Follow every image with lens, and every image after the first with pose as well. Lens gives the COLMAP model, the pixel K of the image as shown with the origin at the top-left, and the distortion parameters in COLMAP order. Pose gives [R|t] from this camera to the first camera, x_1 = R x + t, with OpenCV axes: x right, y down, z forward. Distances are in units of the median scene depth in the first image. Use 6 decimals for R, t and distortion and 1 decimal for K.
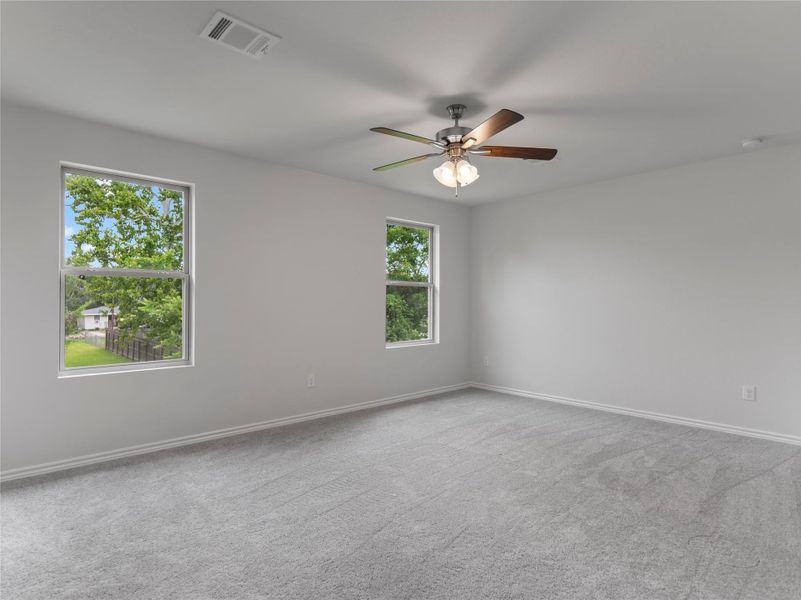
lens RADIAL K [[433.2, 0, 400.5], [0, 433.2, 295.8], [0, 0, 1]] dist [-0.002628, -0.000644]
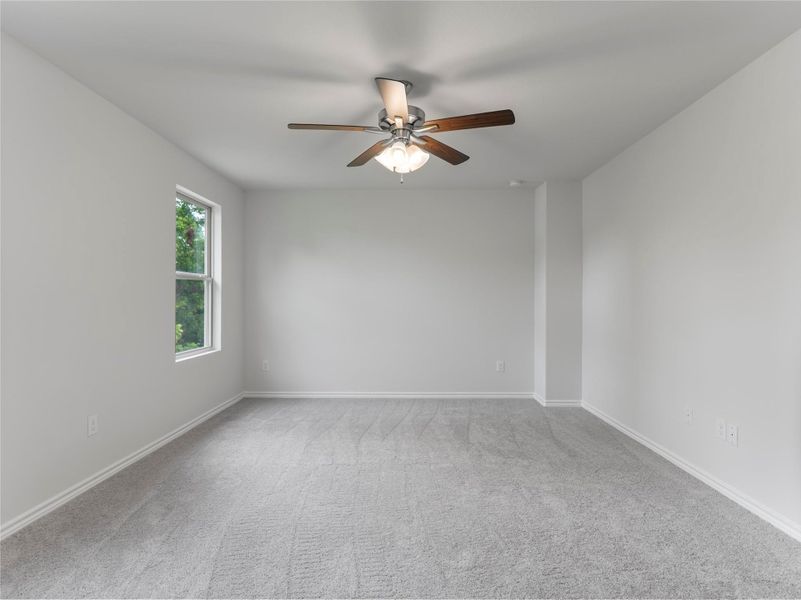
lens RADIAL K [[433.2, 0, 400.5], [0, 433.2, 295.8], [0, 0, 1]] dist [-0.002628, -0.000644]
pose [[0.693264, 0.007580, 0.720644, -0.425017], [-0.010576, 0.999944, -0.000344, 0.006610], [-0.720606, -0.007383, 0.693306, 0.300324]]
